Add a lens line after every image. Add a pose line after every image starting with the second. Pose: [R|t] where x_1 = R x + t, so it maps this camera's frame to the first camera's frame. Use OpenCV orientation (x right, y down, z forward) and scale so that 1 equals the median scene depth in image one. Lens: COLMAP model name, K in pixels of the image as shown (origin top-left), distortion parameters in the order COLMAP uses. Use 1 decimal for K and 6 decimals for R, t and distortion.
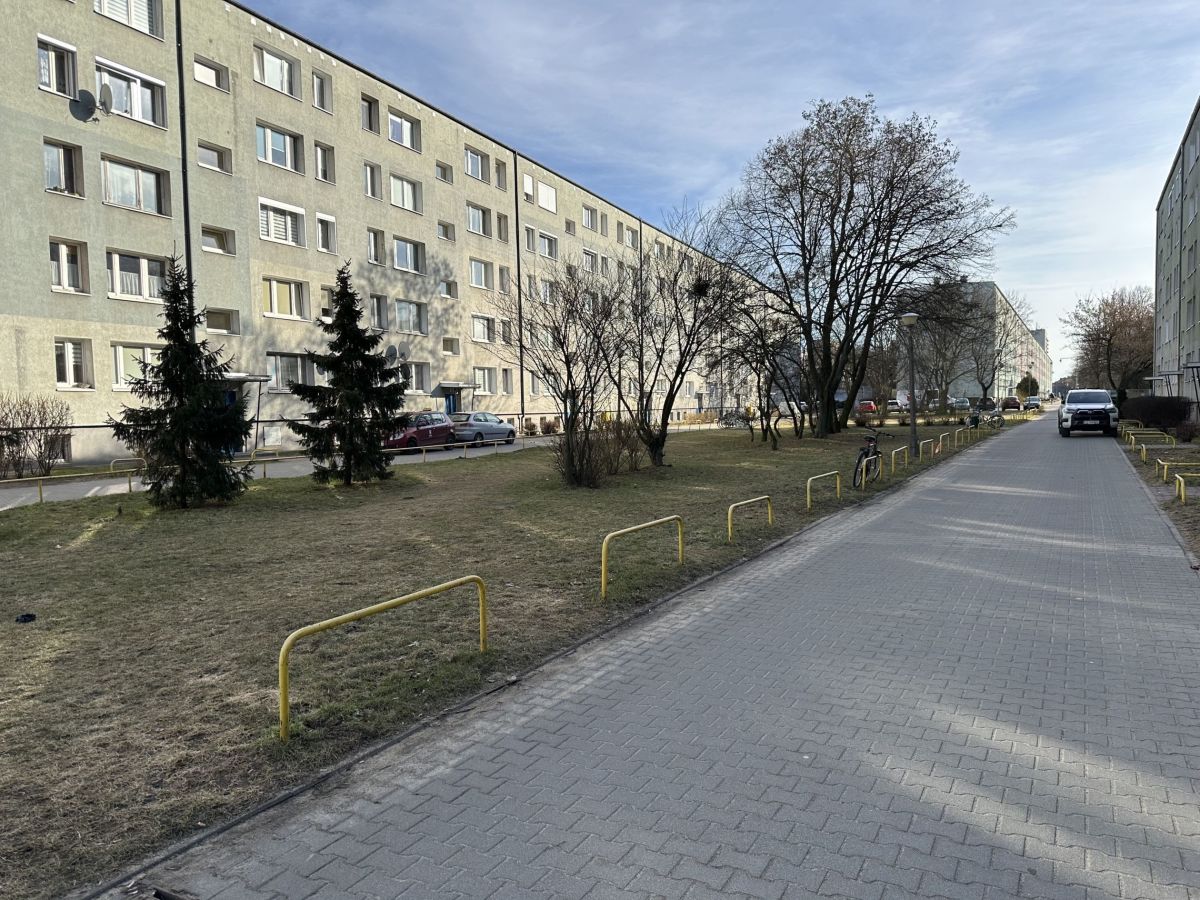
lens RADIAL K [[843.2, 0, 549.5], [0, 843.2, 433.8], [0, 0, 1]] dist [0.075056, -0.091243]
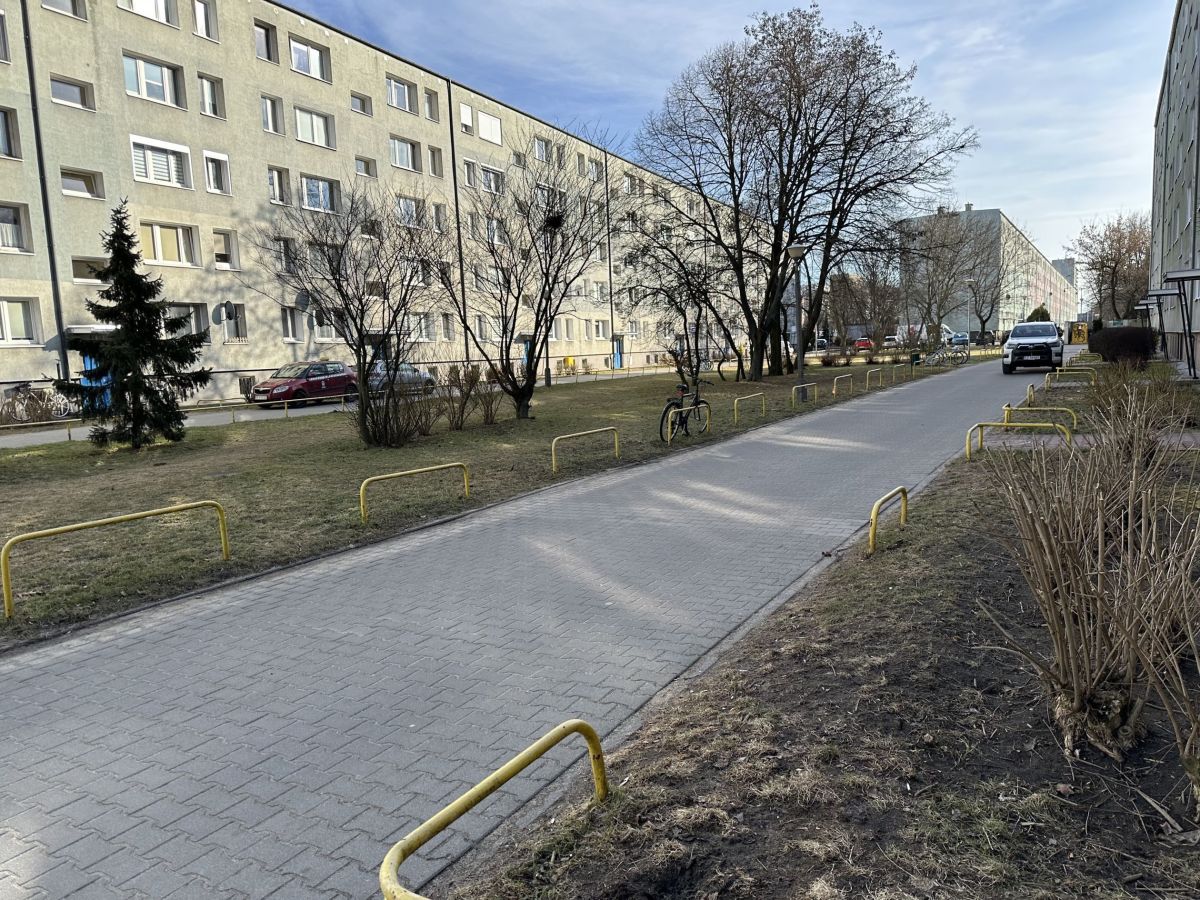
lens RADIAL K [[843.2, 0, 551.6], [0, 843.2, 437.4], [0, 0, 1]] dist [0.075056, -0.091243]
pose [[0.999368, -0.016410, -0.031537, 0.119571], [0.018683, 0.997143, 0.073187, -0.005464], [0.030246, -0.073730, 0.996819, 0.042578]]
